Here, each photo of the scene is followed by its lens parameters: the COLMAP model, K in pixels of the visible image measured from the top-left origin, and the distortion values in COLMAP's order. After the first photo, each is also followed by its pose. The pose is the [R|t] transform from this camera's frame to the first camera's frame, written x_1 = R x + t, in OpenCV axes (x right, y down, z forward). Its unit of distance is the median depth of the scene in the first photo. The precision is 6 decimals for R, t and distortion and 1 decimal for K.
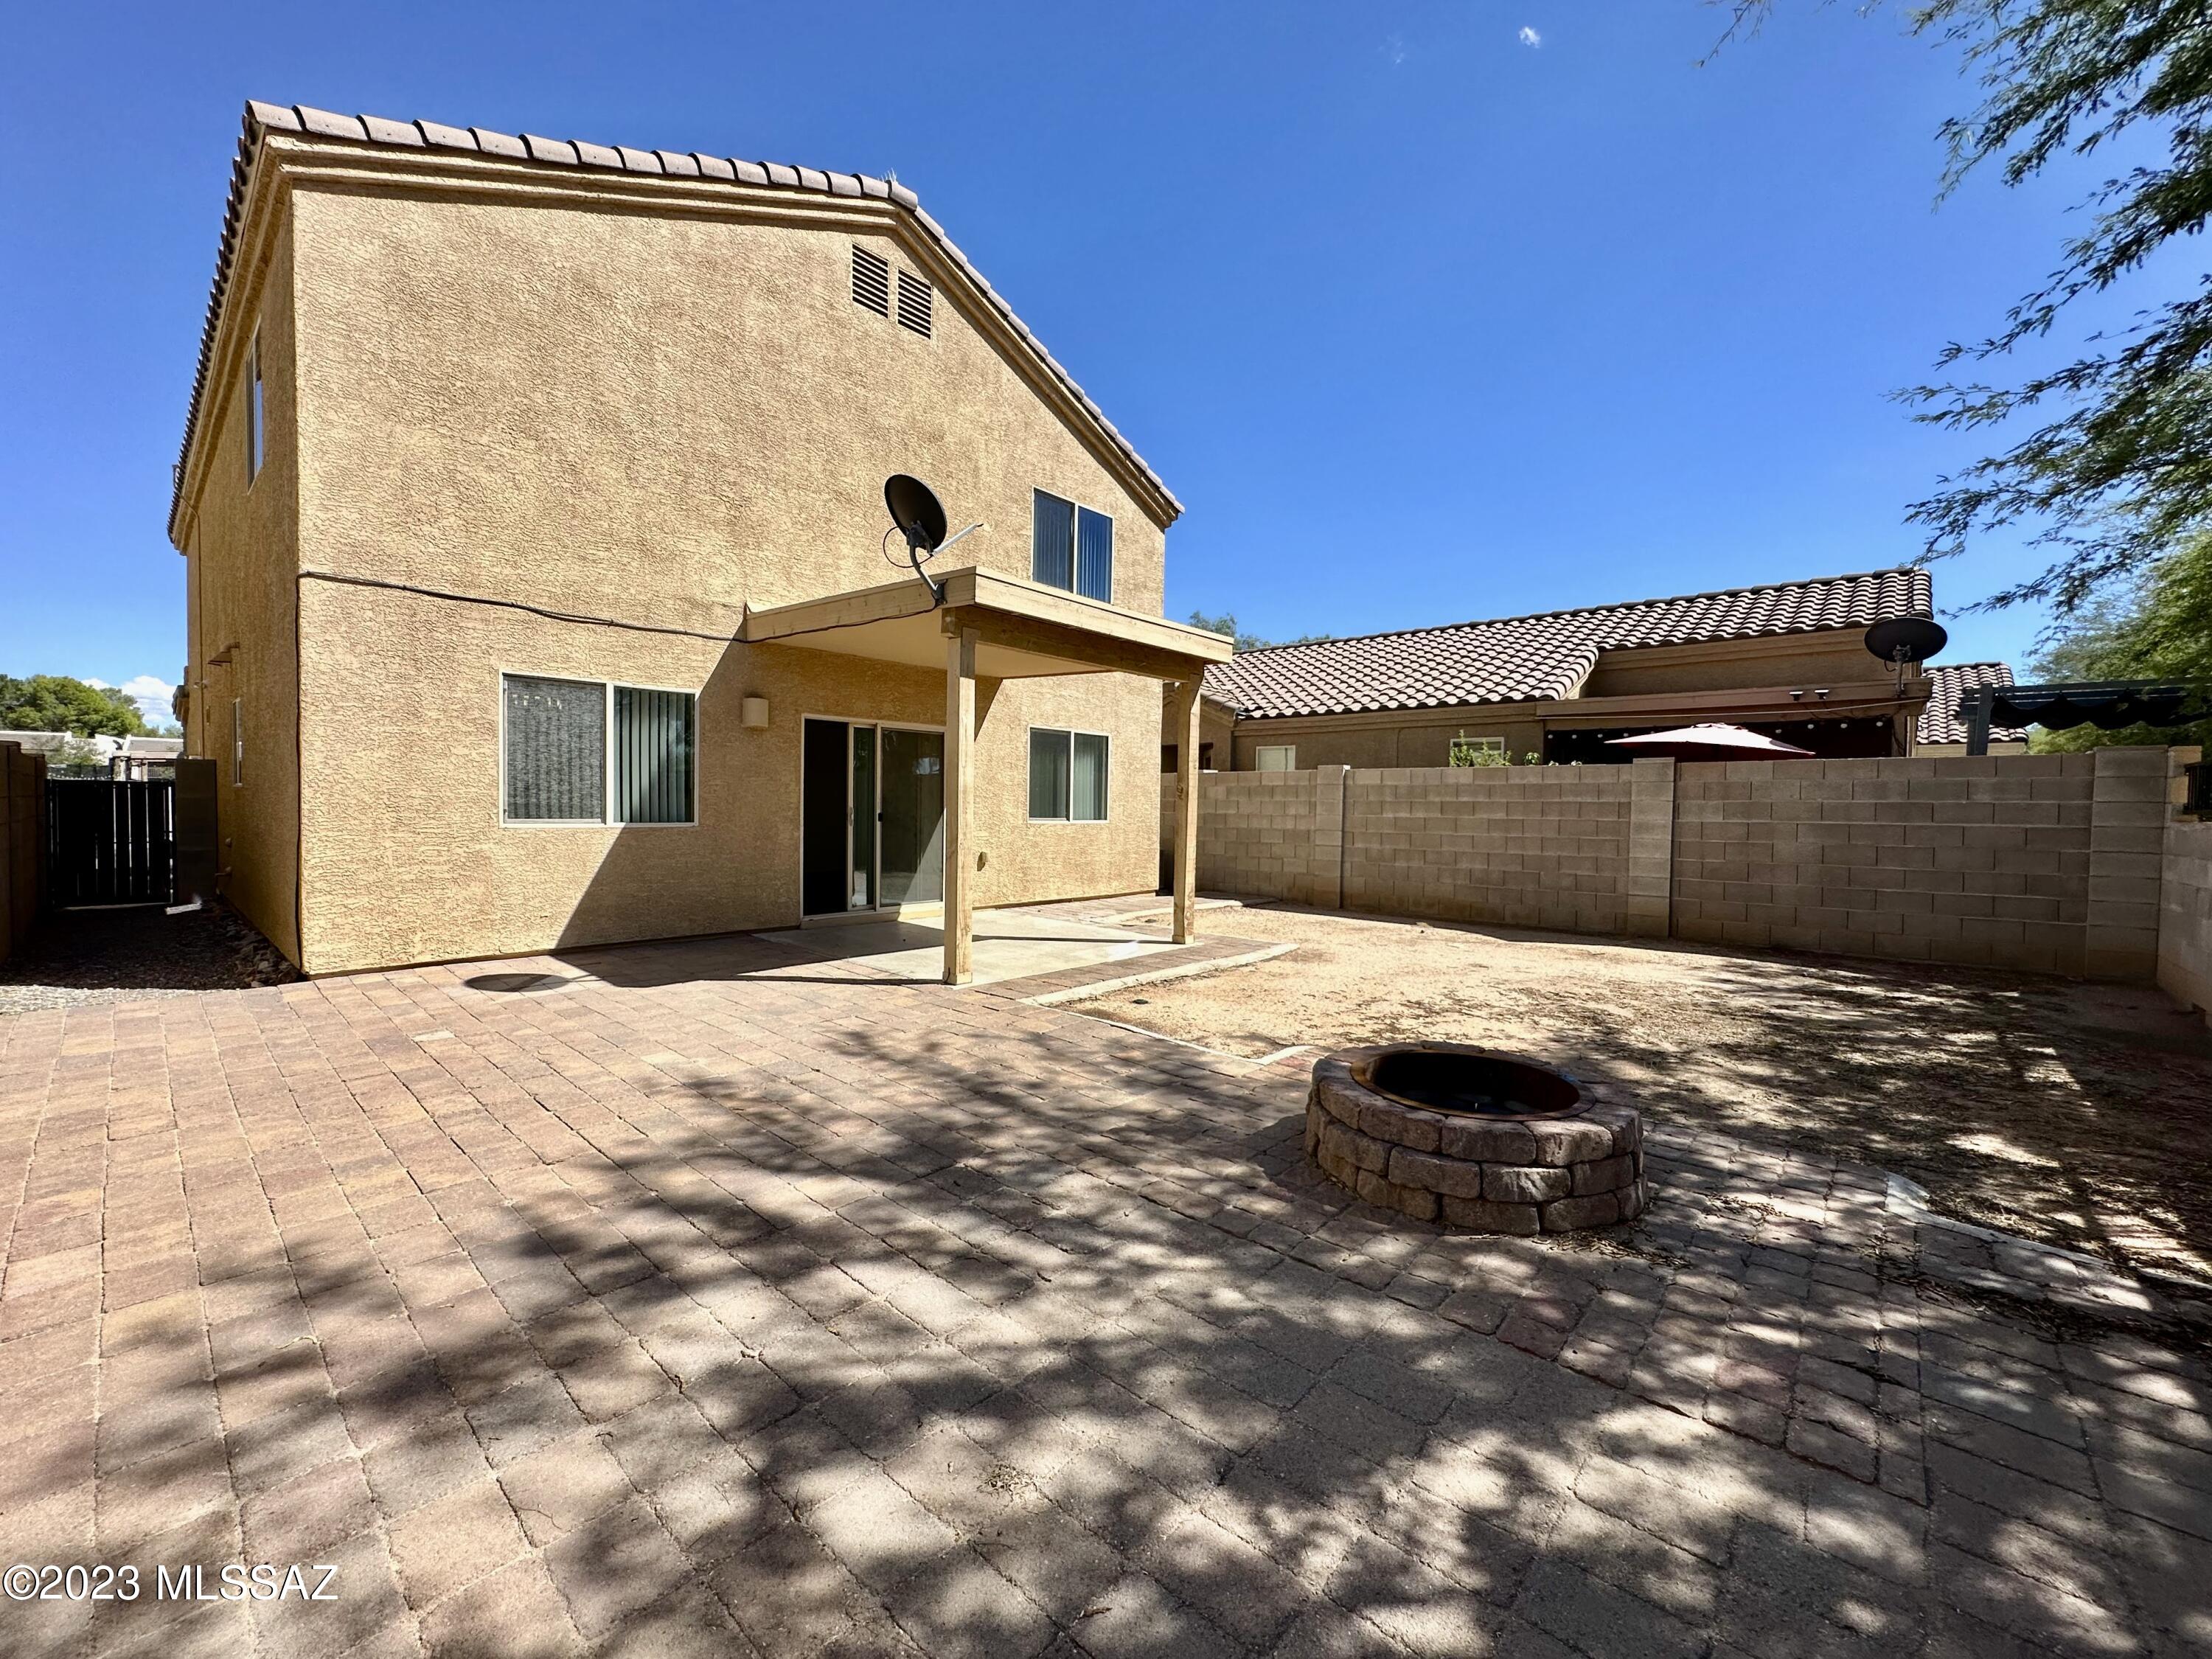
lens RADIAL K [[885.3, 0, 1106.0], [0, 885.3, 829.5], [0, 0, 1]] dist [-0.000096, -0.000205]
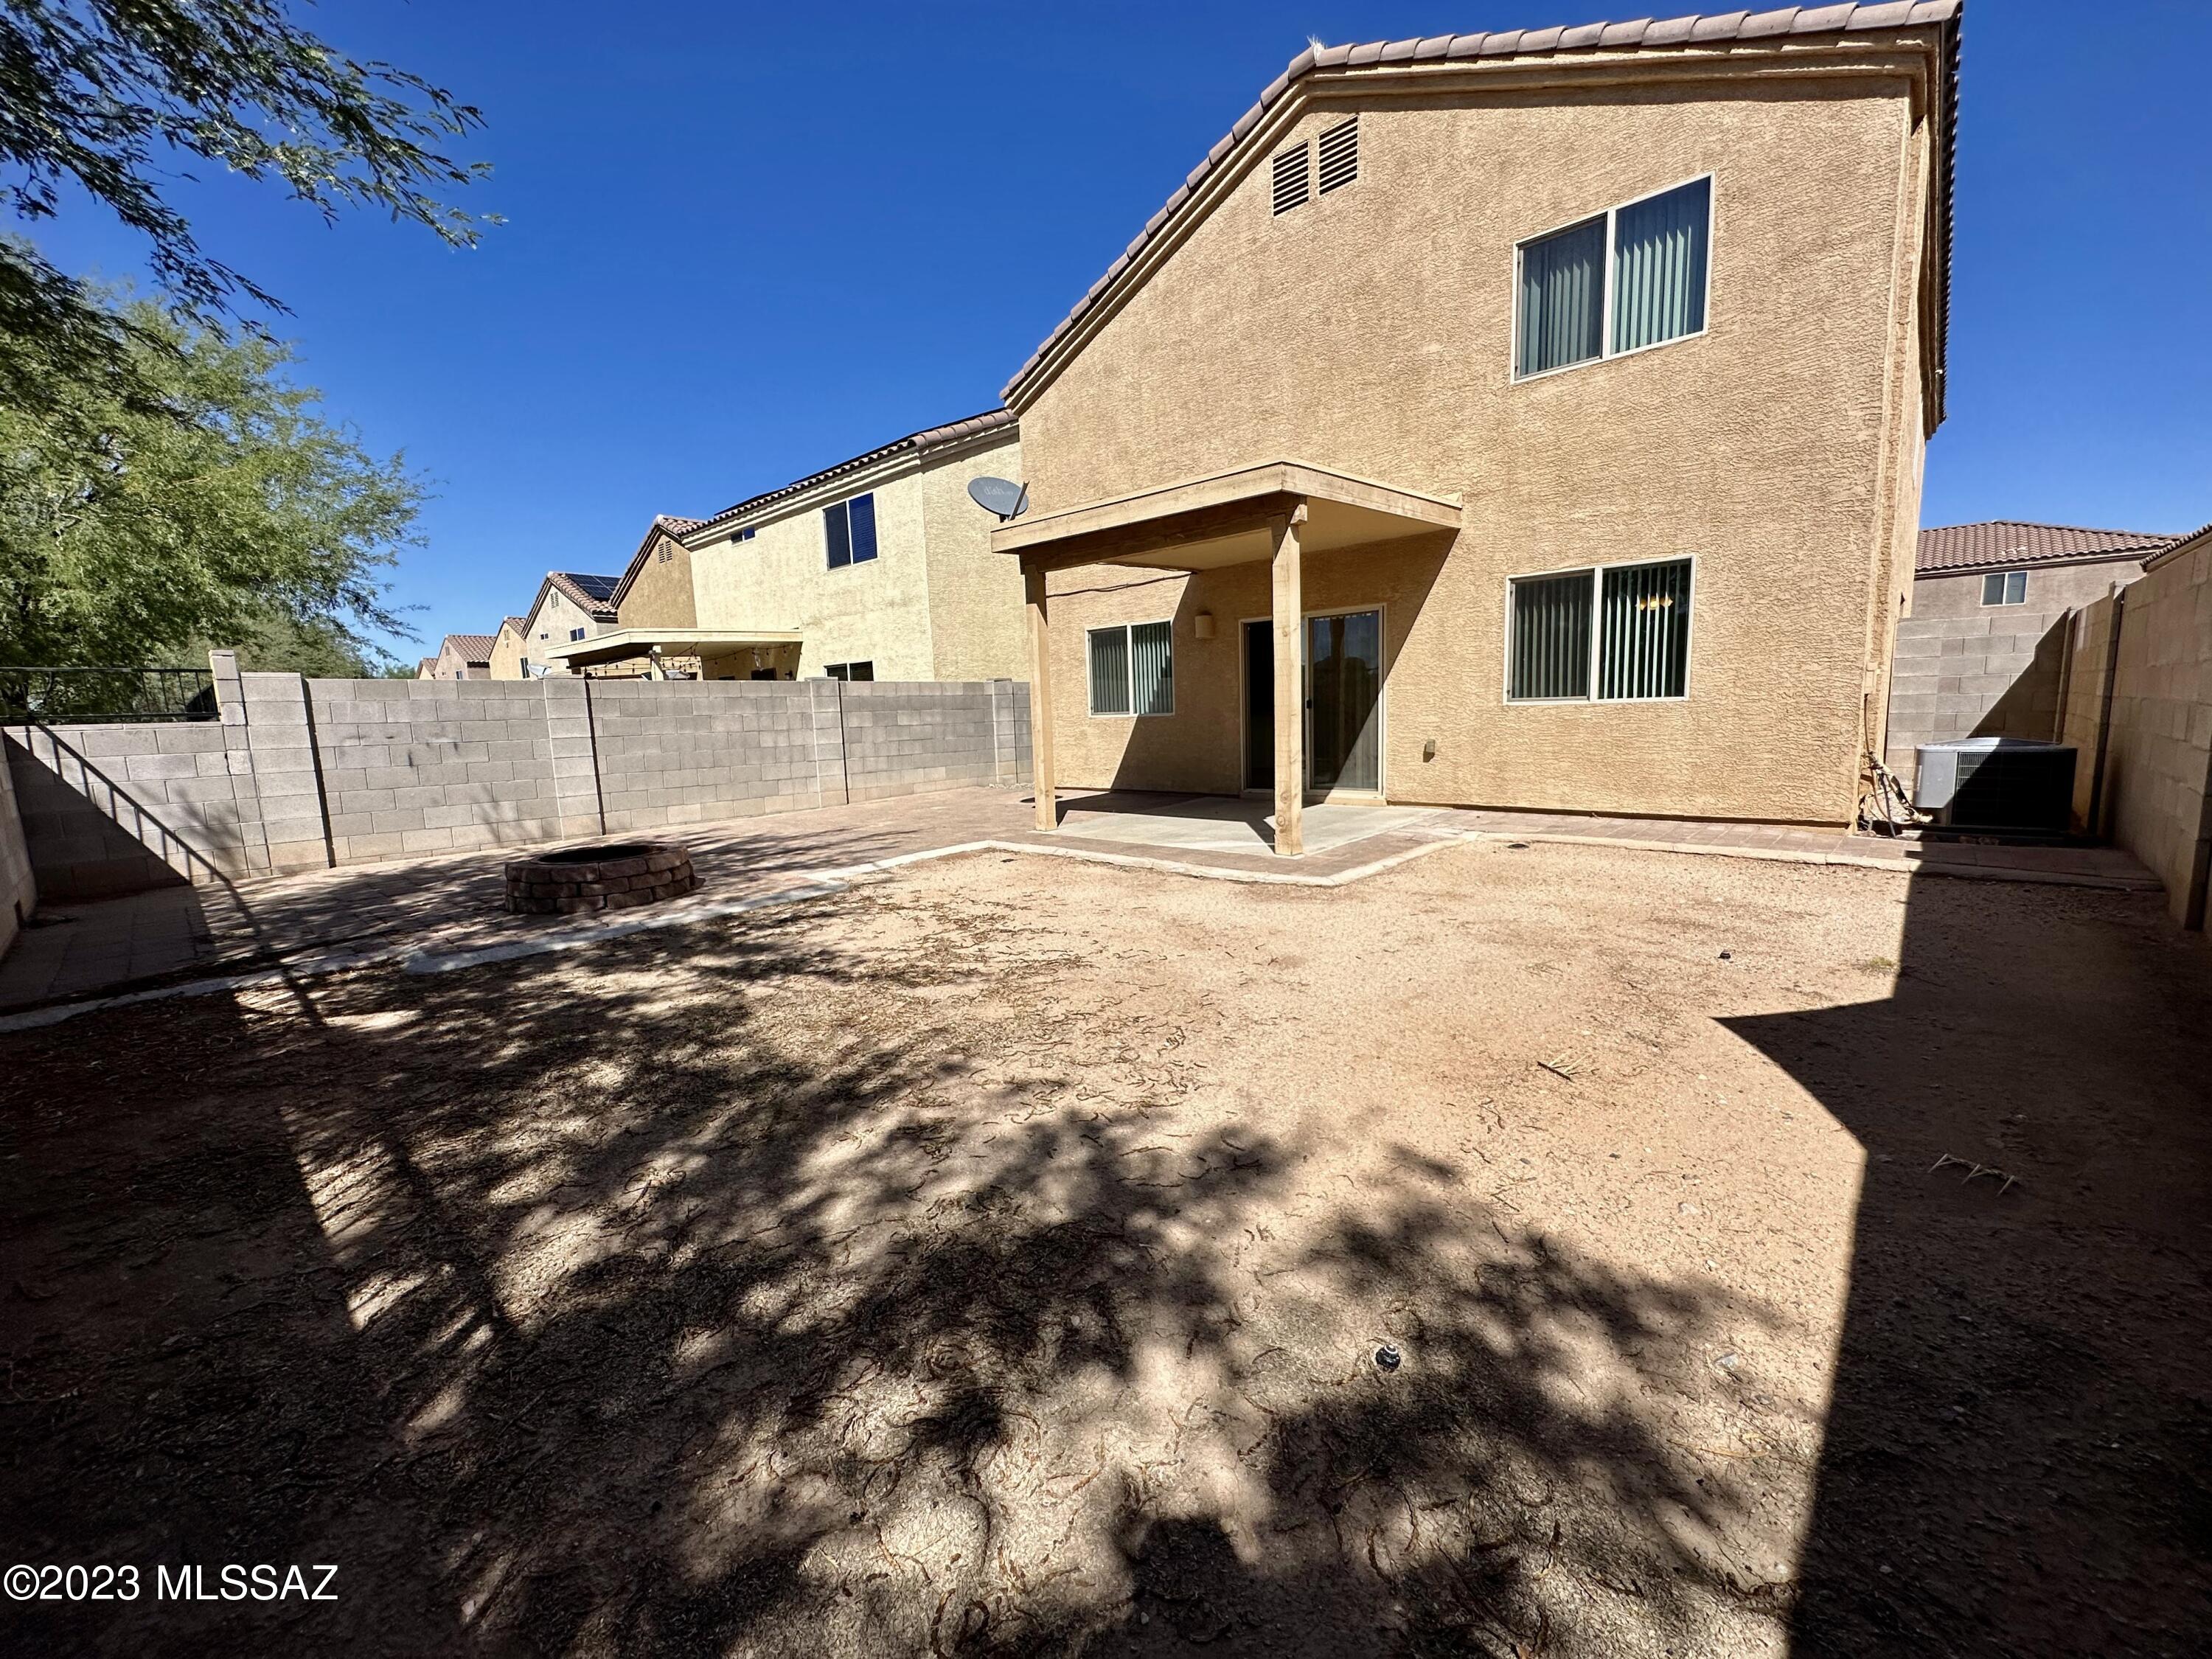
lens RADIAL K [[884.5, 0, 1106.0], [0, 884.5, 829.5], [0, 0, 1]] dist [-0.001347, -0.000160]
pose [[-0.018949, 0.121136, -0.992455, 0.904531], [0.008857, 0.992615, 0.120986, 0.005473], [0.999781, -0.006498, -0.019882, 0.851184]]
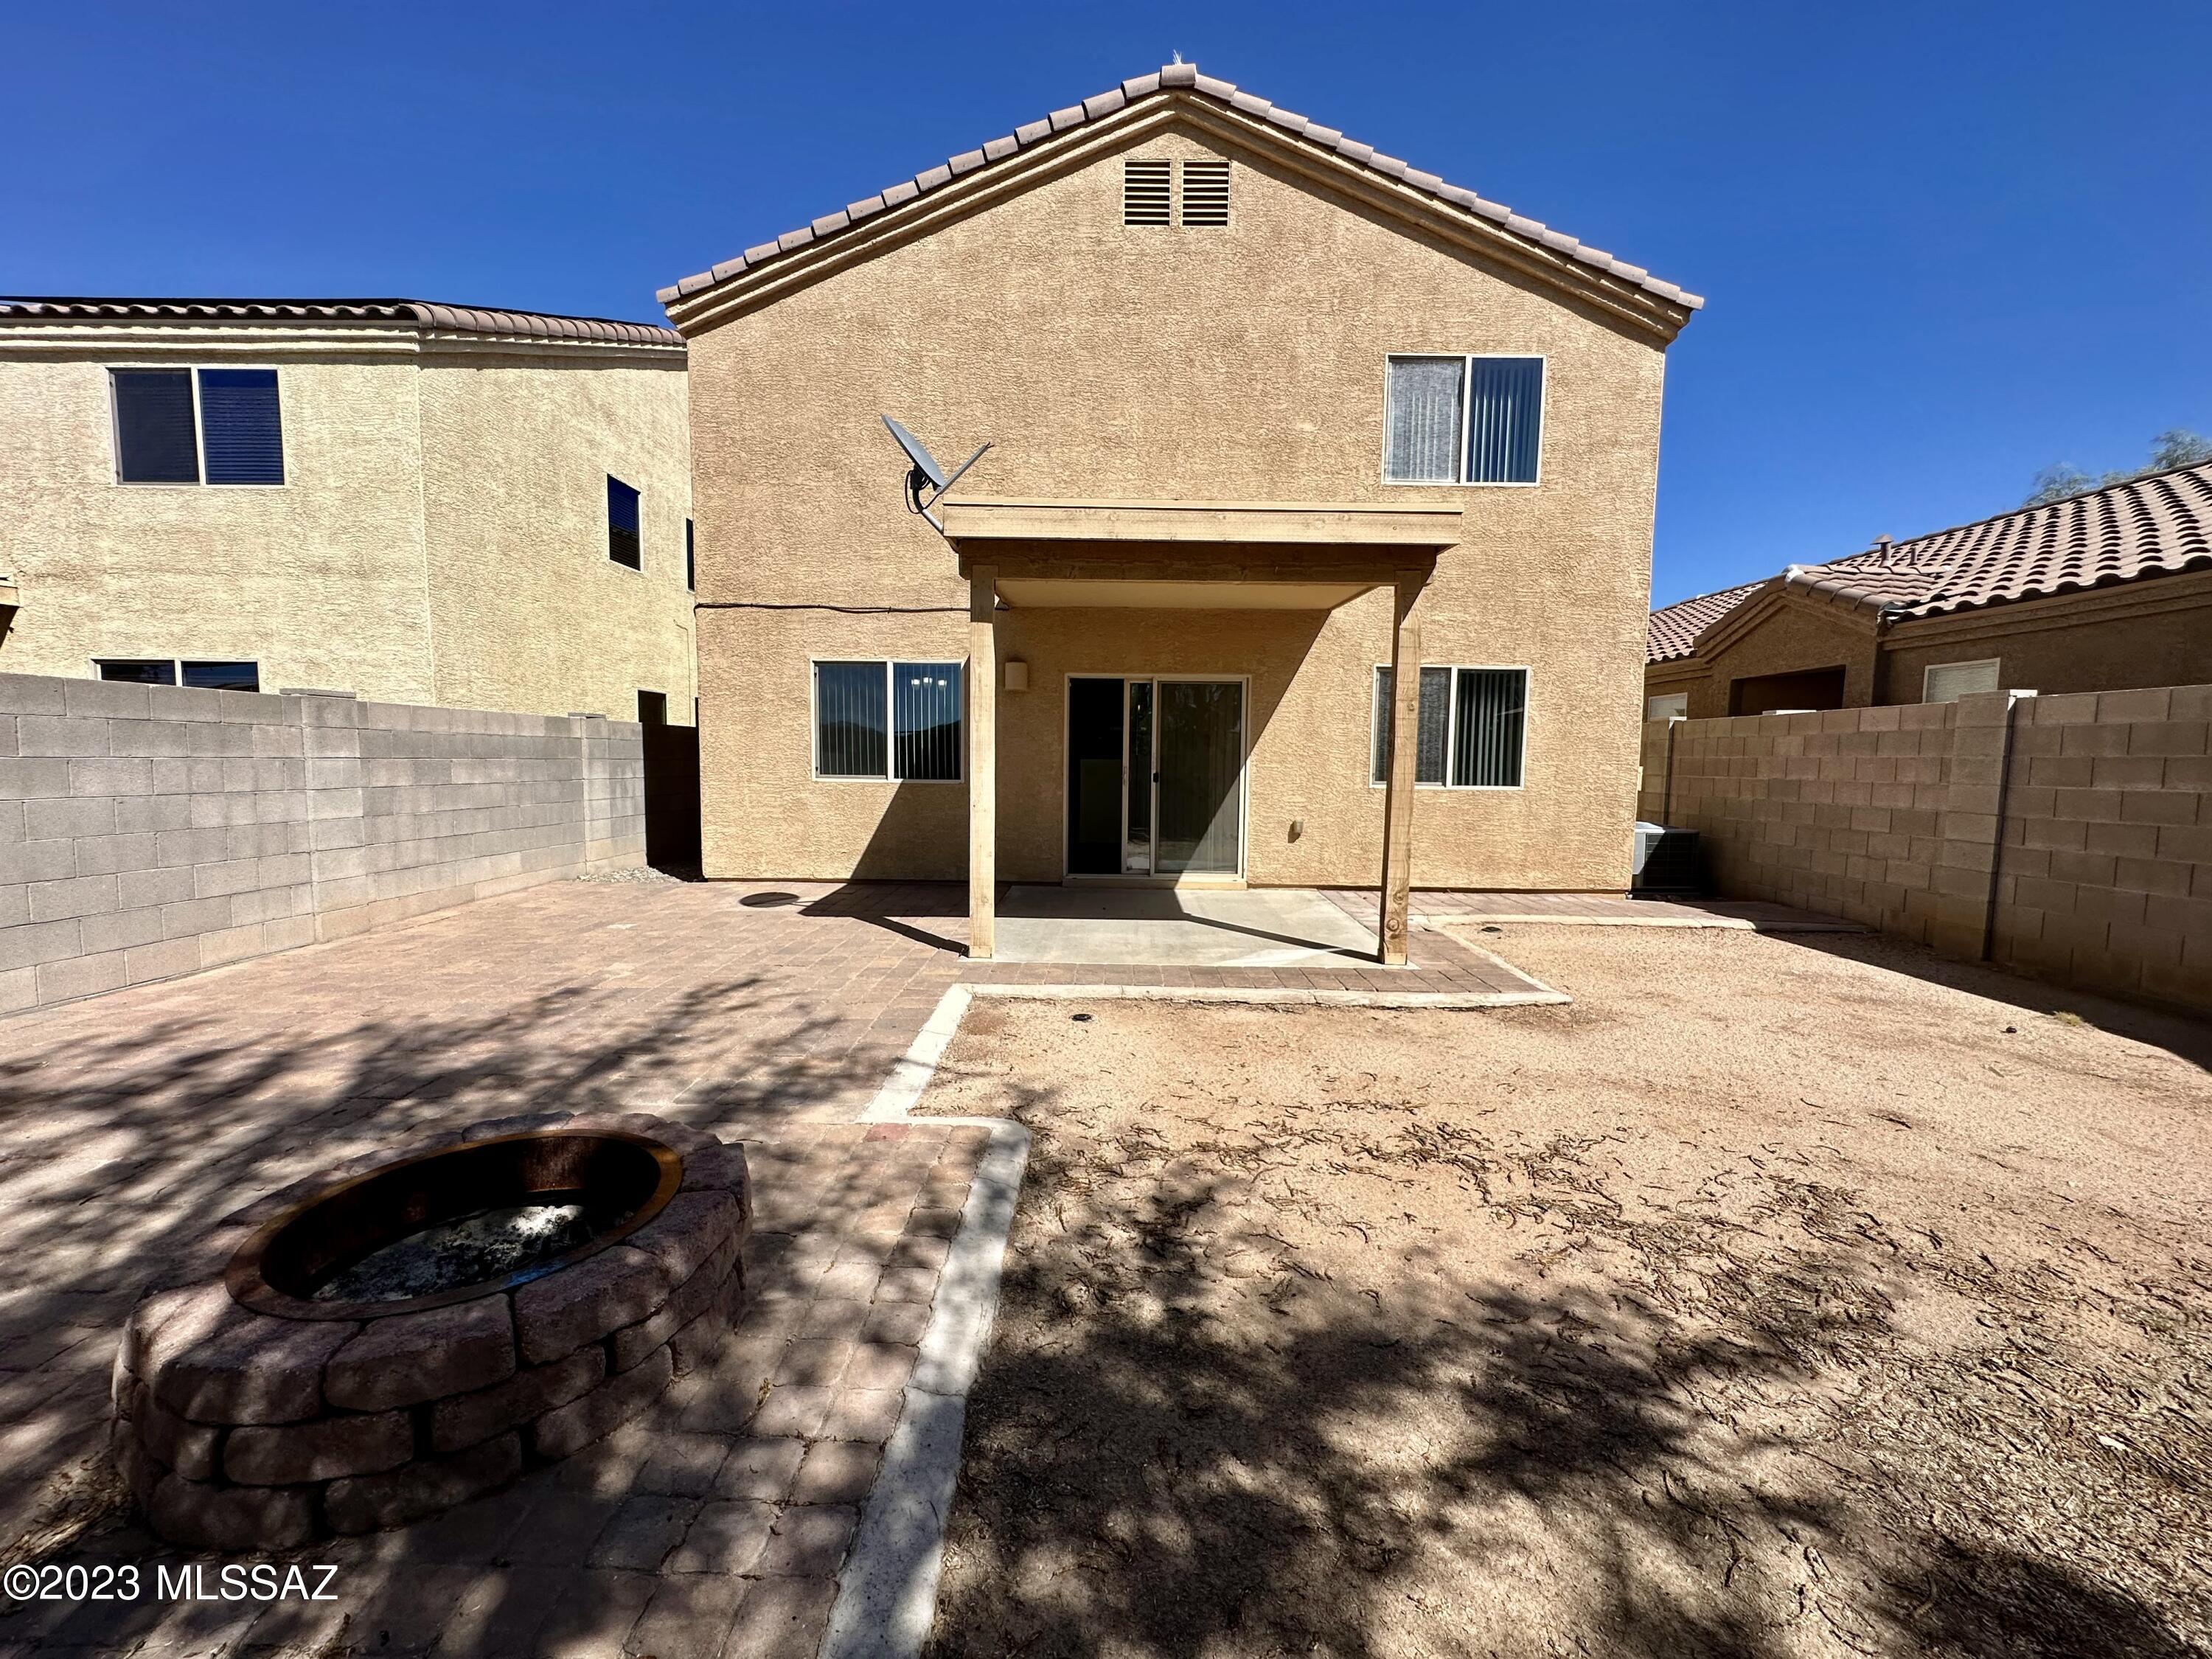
lens RADIAL K [[884.5, 0, 1106.0], [0, 884.5, 829.5], [0, 0, 1]] dist [-0.001347, -0.000160]
pose [[0.655847, 0.056425, -0.752782, 0.461332], [-0.023435, 0.998244, 0.054407, -0.009419], [0.754530, -0.018041, 0.656018, 0.375914]]
